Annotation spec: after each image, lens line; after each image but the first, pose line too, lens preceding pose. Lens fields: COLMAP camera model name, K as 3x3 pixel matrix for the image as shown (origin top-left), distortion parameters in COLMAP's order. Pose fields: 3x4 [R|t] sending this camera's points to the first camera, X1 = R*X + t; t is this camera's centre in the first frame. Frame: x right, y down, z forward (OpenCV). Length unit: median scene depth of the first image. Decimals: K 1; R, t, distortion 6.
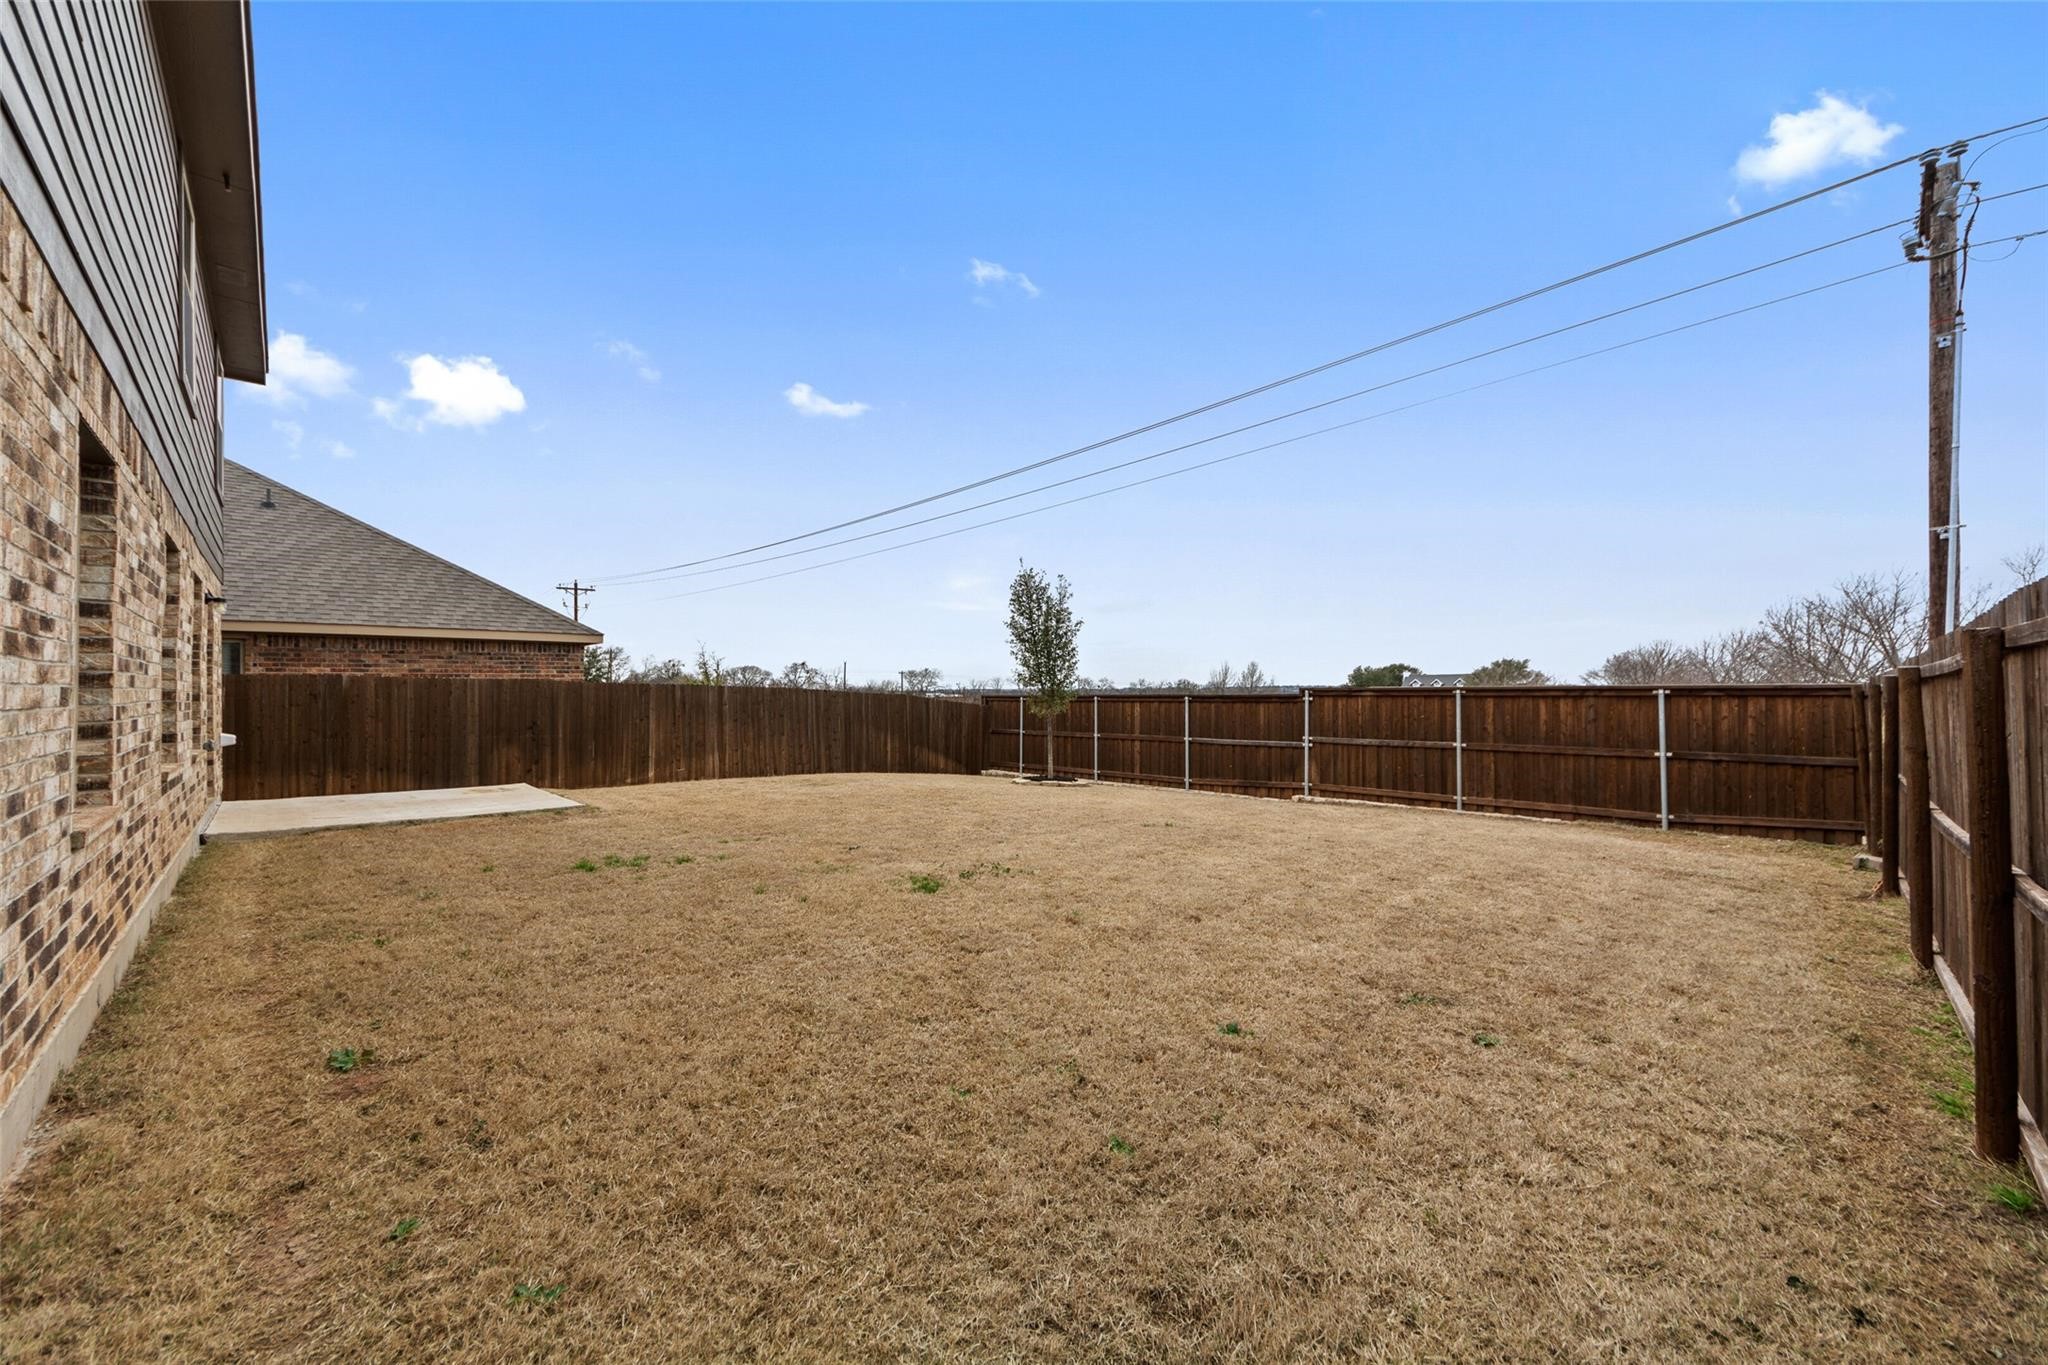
lens RADIAL K [[734.4, 0, 1032.3], [0, 734.4, 686.4], [0, 0, 1]] dist [0.002380, 0.000620]
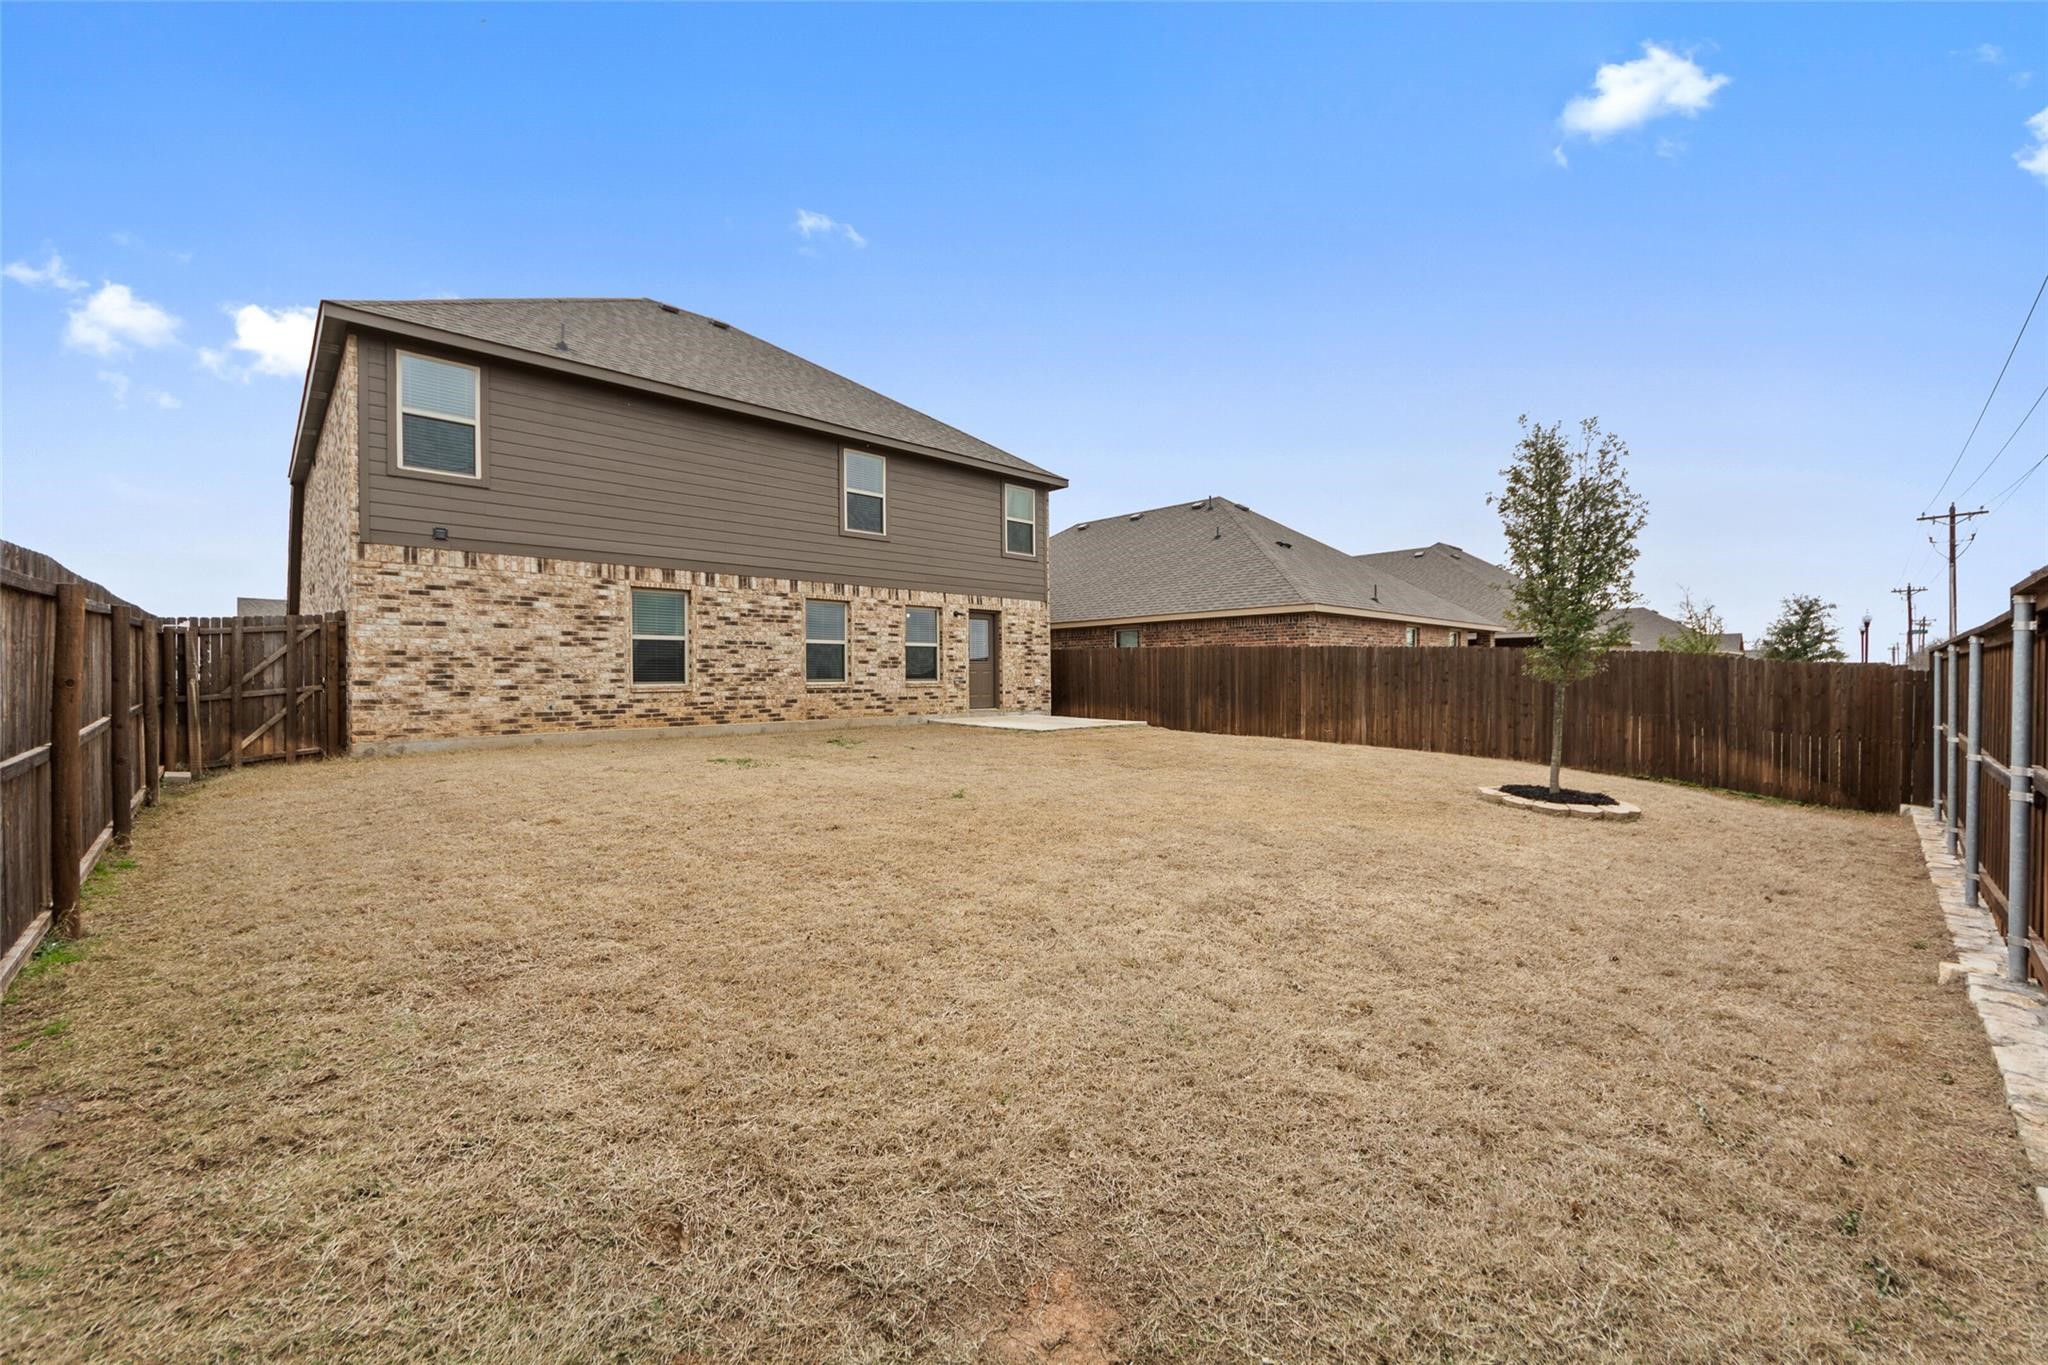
lens RADIAL K [[806.5, 0, 1022.2], [0, 806.5, 681.8], [0, 0, 1]] dist [-0.001286, -0.000050]
pose [[-0.019106, 0.009617, -0.999771, 0.650251], [0.009722, 0.999908, 0.009432, 0.032810], [0.999770, -0.009539, -0.019198, 0.622770]]
